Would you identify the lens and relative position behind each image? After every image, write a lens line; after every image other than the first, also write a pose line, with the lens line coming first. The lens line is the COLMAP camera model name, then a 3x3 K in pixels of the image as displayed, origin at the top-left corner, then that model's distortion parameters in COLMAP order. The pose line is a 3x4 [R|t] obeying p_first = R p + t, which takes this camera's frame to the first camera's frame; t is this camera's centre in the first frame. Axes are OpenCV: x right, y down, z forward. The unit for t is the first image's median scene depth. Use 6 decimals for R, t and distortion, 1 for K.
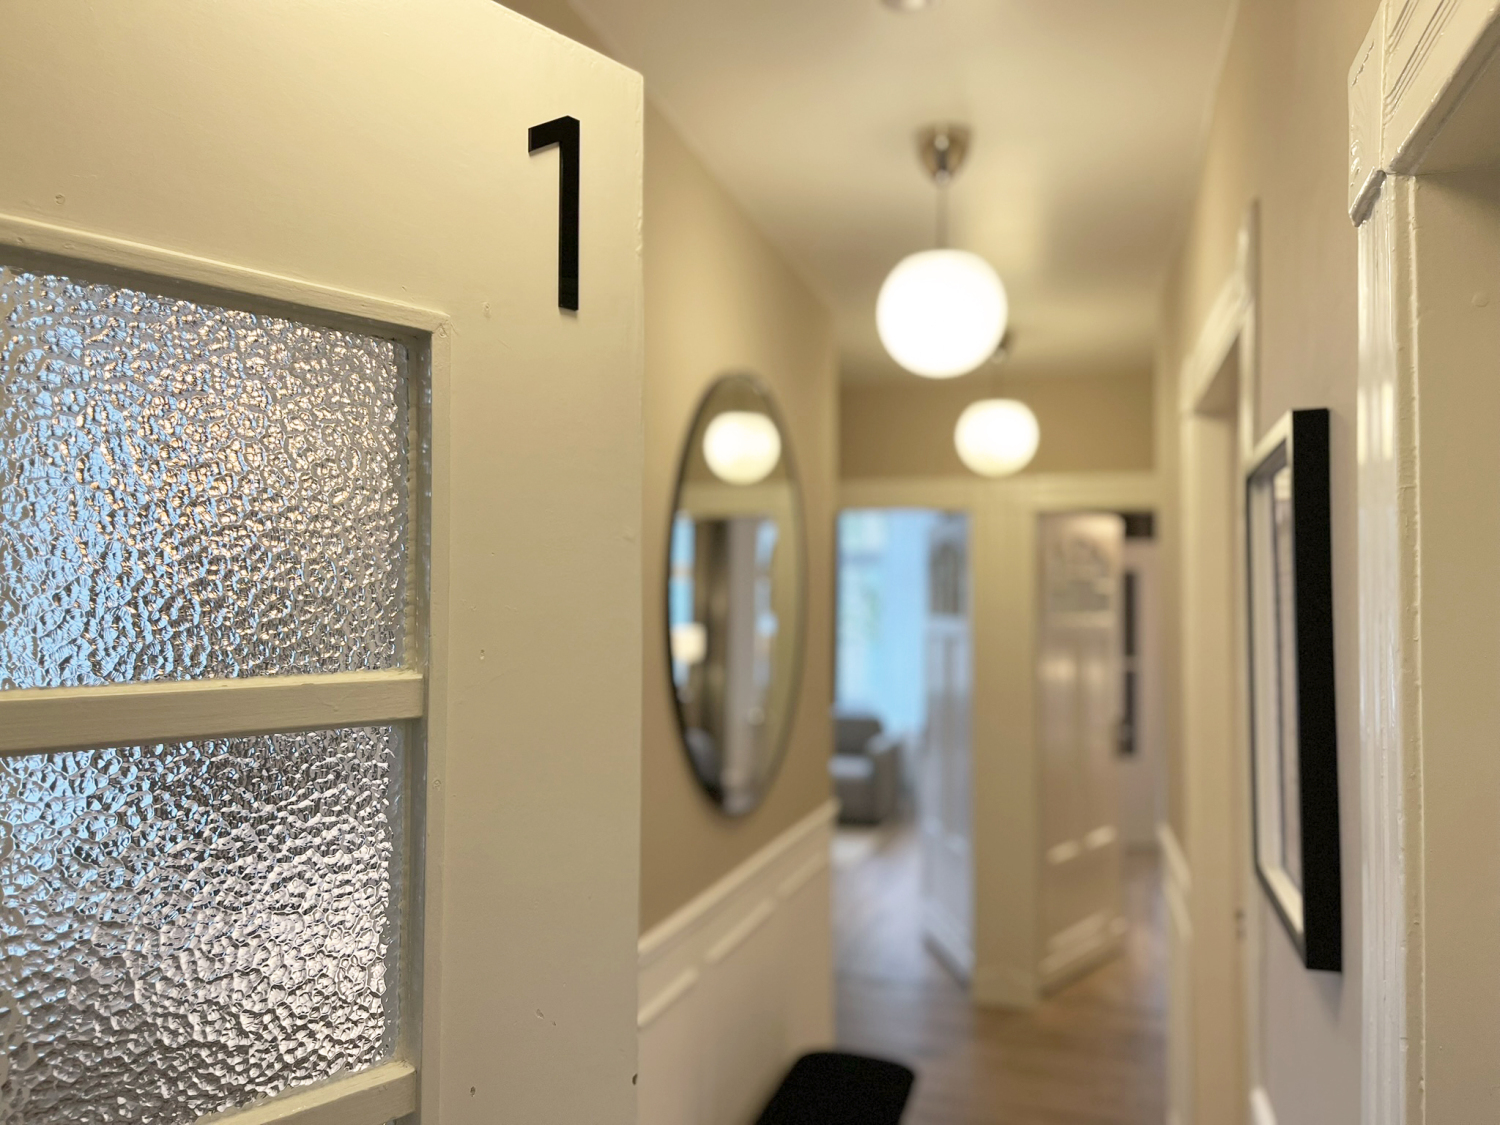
lens RADIAL K [[1123.8, 0, 748.9], [0, 1123.8, 565.1], [0, 0, 1]] dist [0.052210, -0.064318]
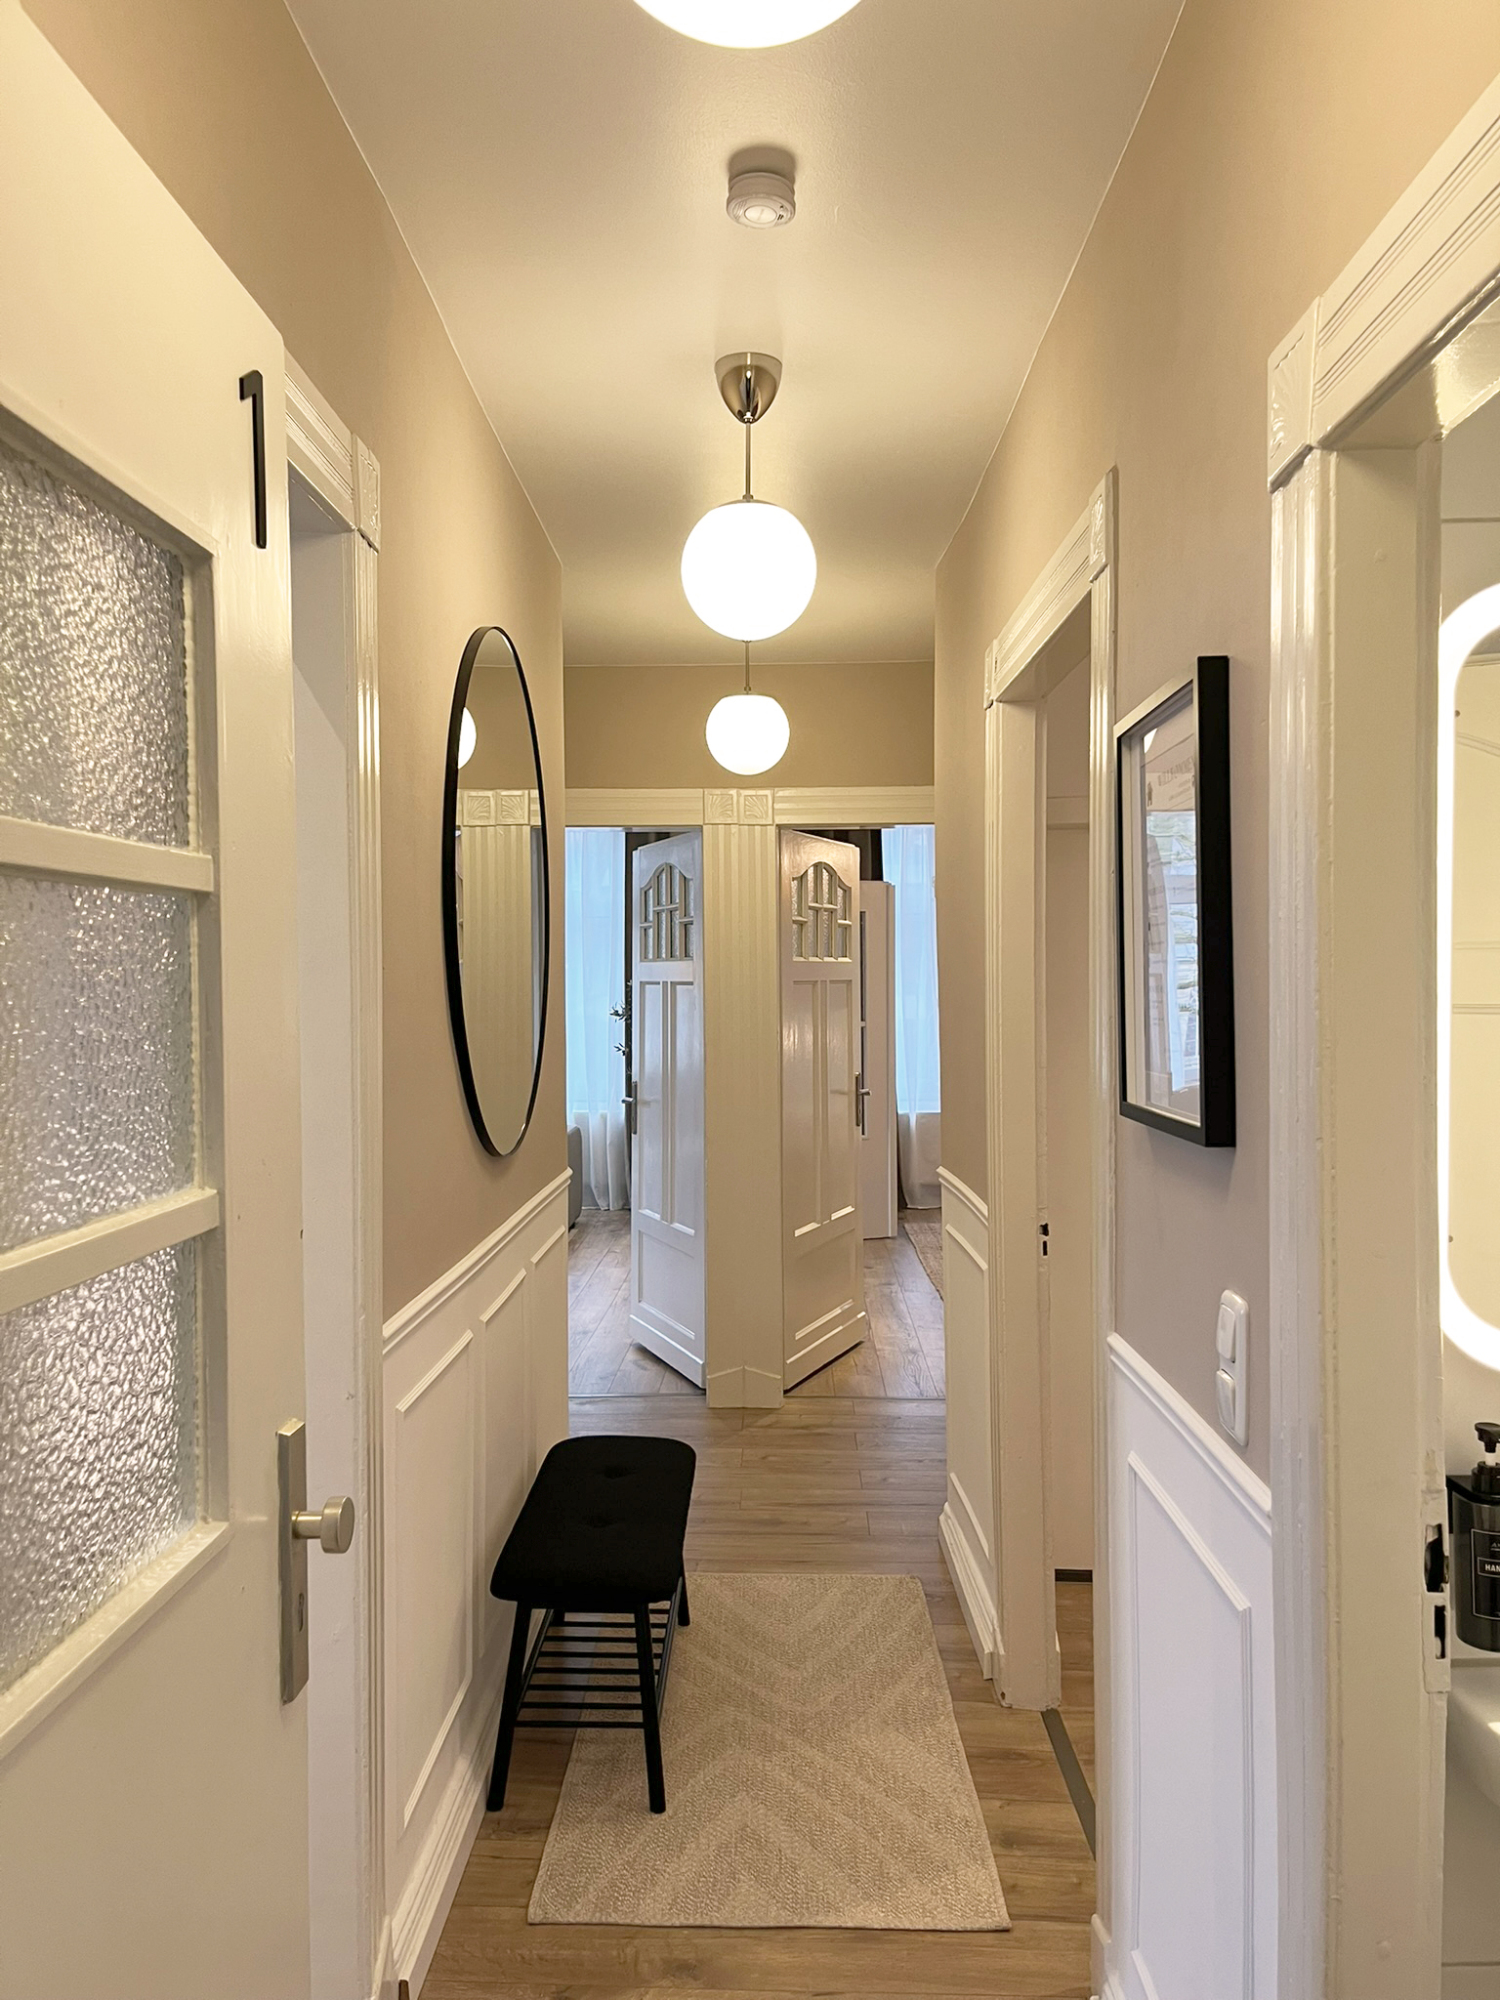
lens RADIAL K [[1498.4, 0, 753.4], [0, 1498.4, 1007.9], [0, 0, 1]] dist [0.052210, -0.064318]
pose [[0.957110, -0.015449, 0.289312, -0.163540], [0.002098, 0.998921, 0.046398, 0.060010], [-0.289717, -0.043801, 0.956110, -0.136427]]
